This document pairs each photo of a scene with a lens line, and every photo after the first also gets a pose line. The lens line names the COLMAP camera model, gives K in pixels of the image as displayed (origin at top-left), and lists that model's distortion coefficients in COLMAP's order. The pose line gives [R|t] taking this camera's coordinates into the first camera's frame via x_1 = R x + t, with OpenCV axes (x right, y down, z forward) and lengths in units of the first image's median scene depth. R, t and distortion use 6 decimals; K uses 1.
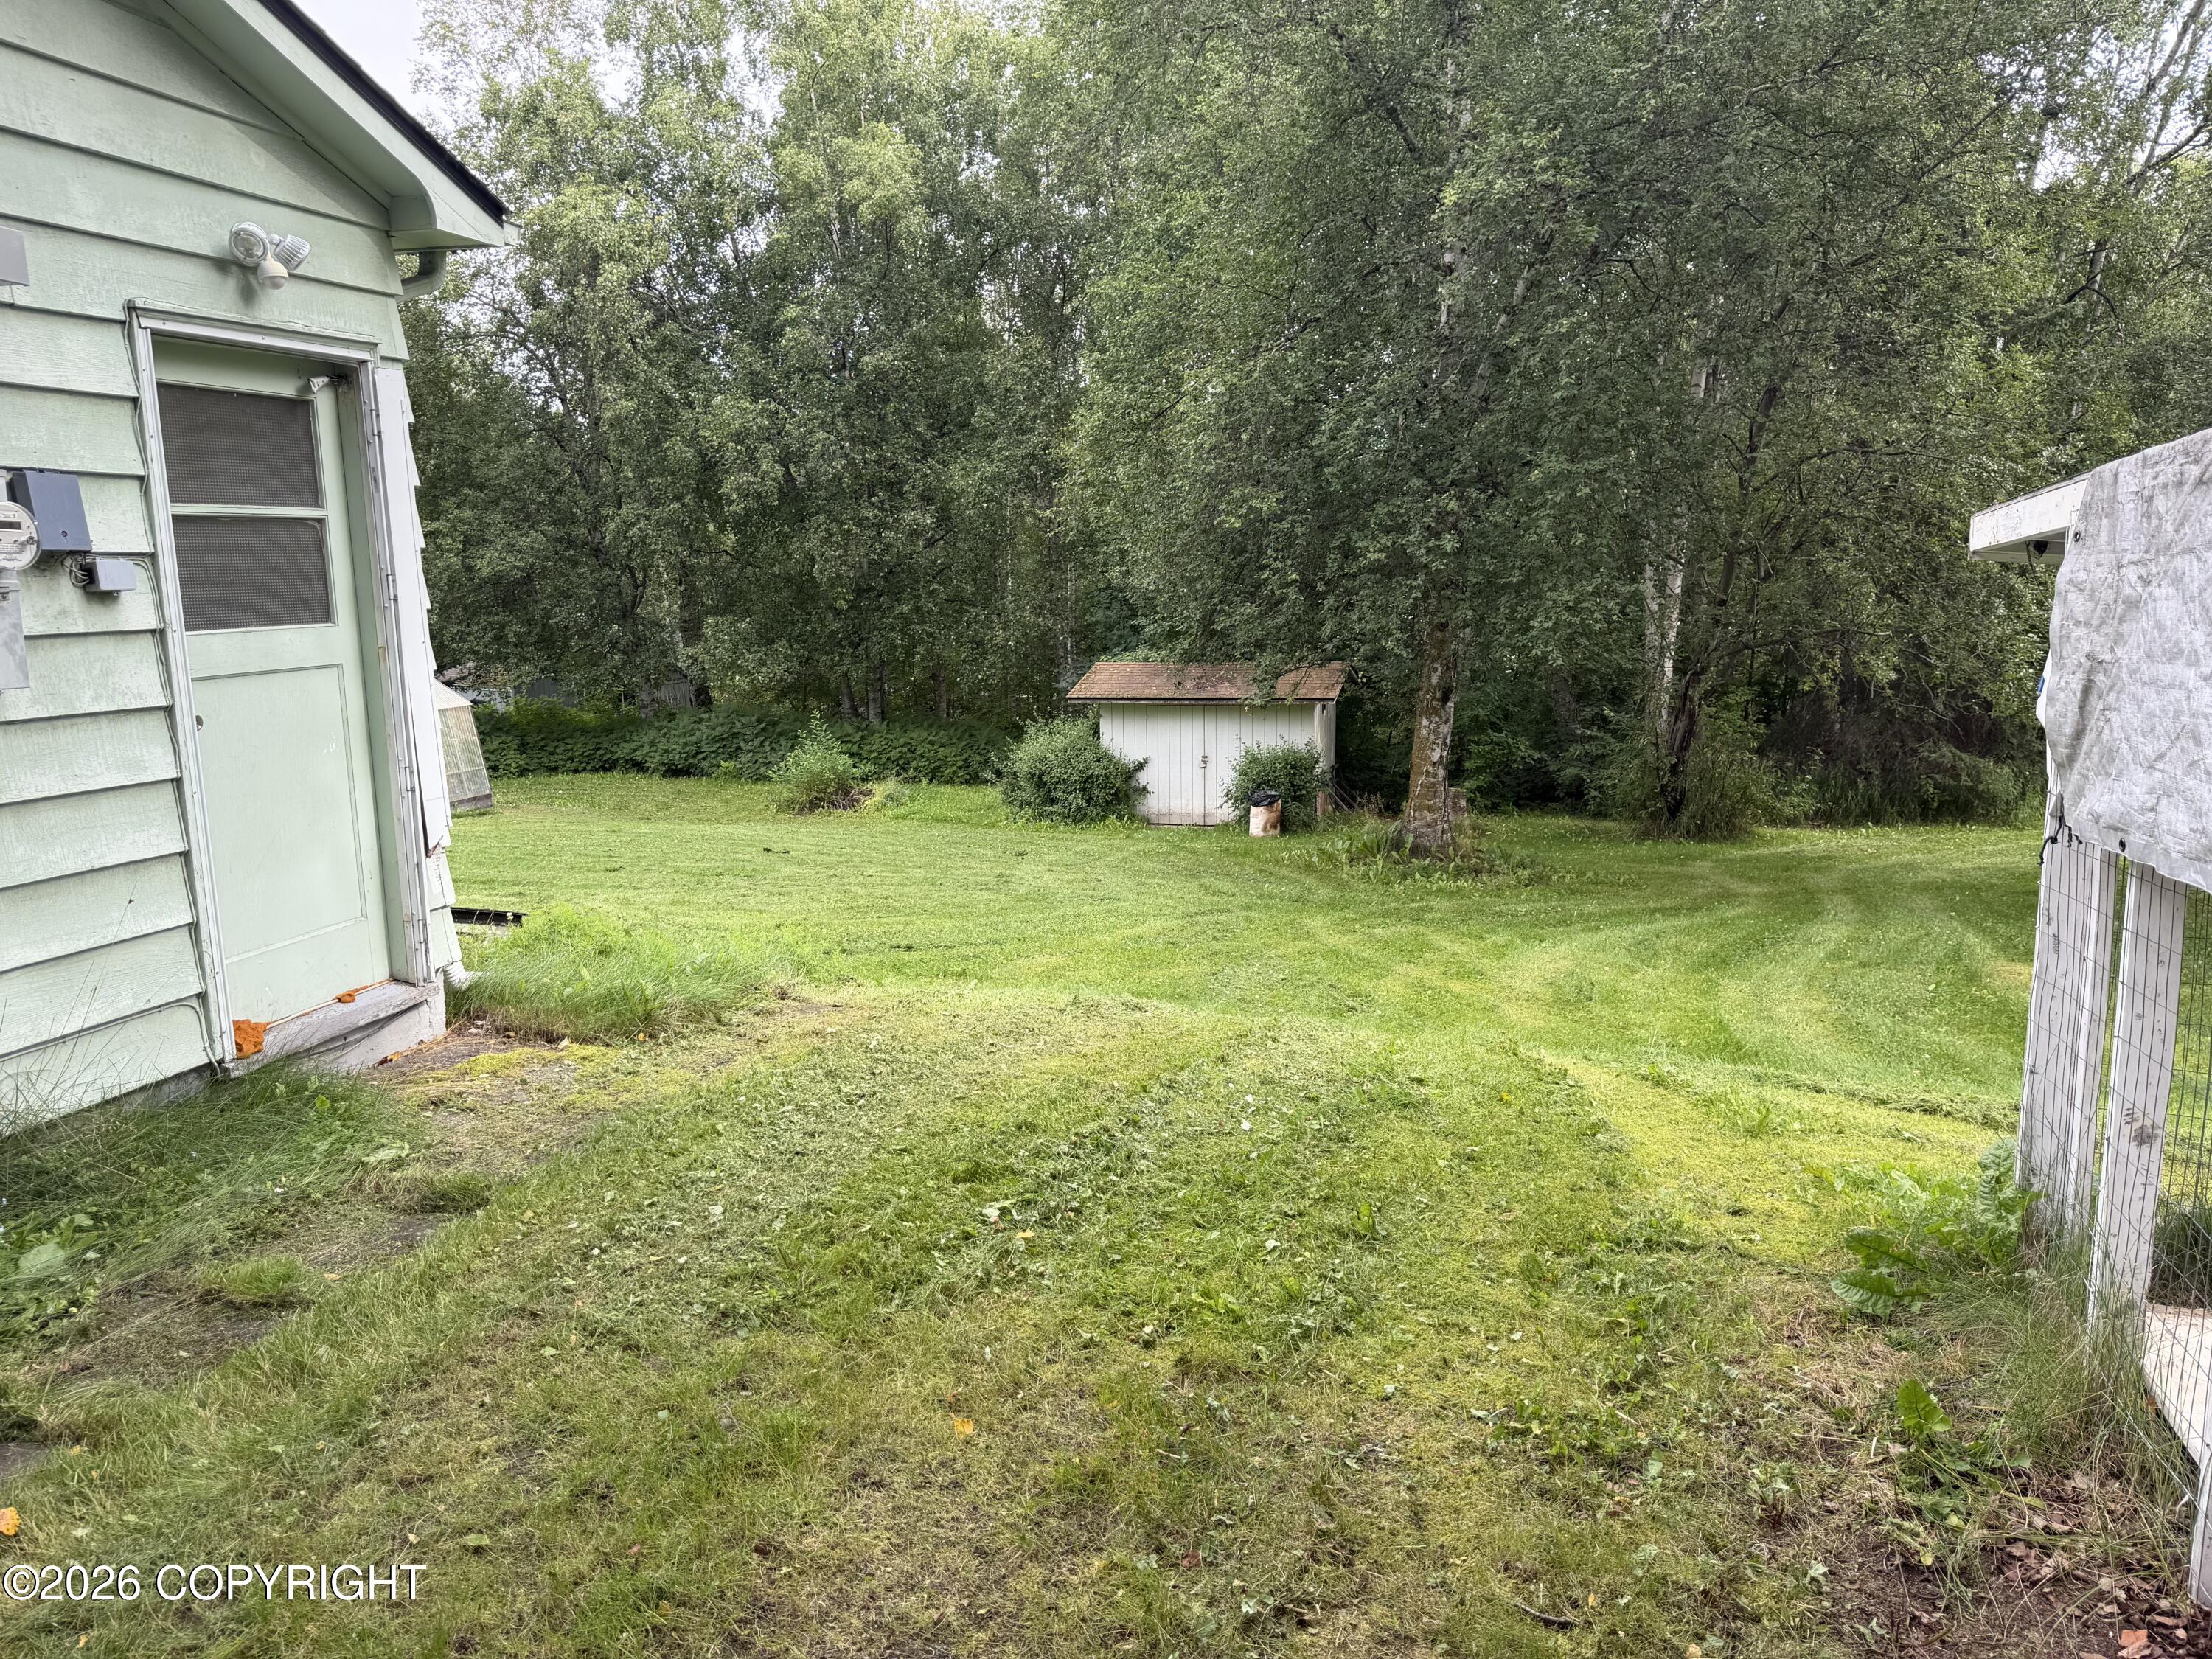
lens RADIAL K [[1560.2, 0, 1112.2], [0, 1560.2, 824.3], [0, 0, 1]] dist [0.056235, -0.073730]
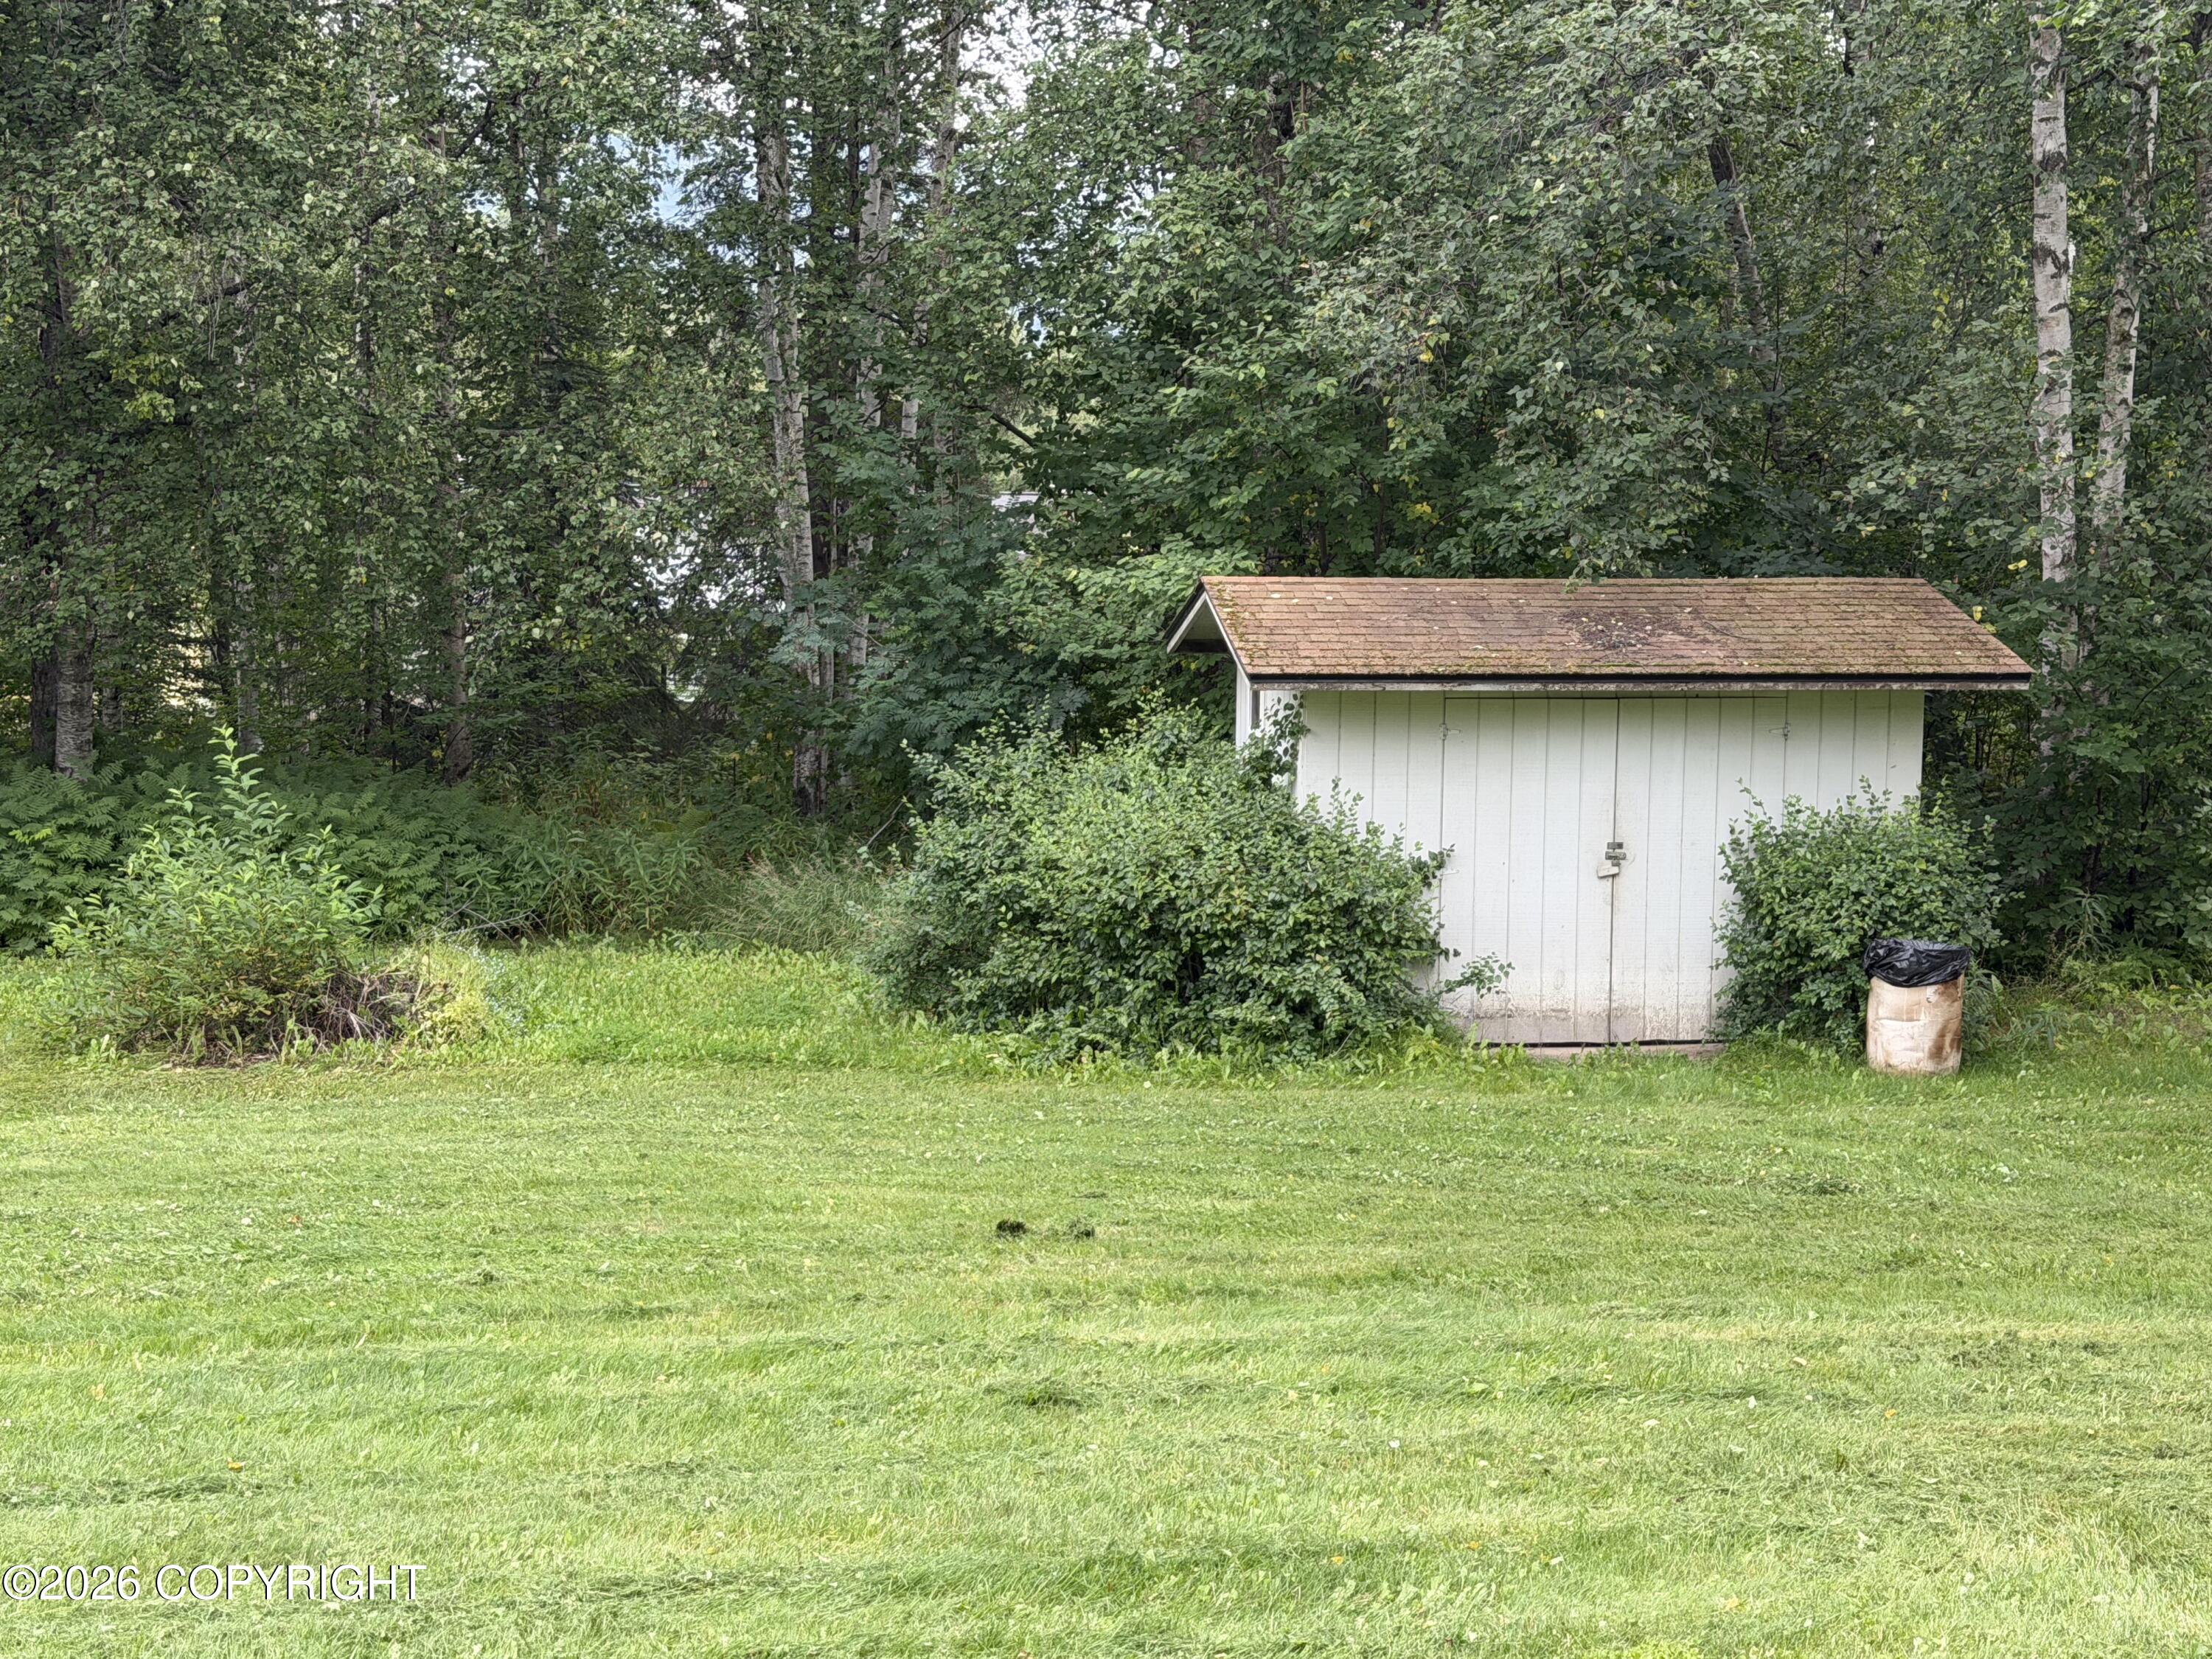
lens RADIAL K [[3222.0, 0, 1097.4], [0, 3222.0, 835.6], [0, 0, 1]] dist [0.027712, 0.000000]
pose [[0.920494, -0.020395, 0.390224, -1.284887], [0.038990, 0.998447, -0.039789, -0.084091], [-0.388806, 0.051840, 0.919860, 1.531082]]
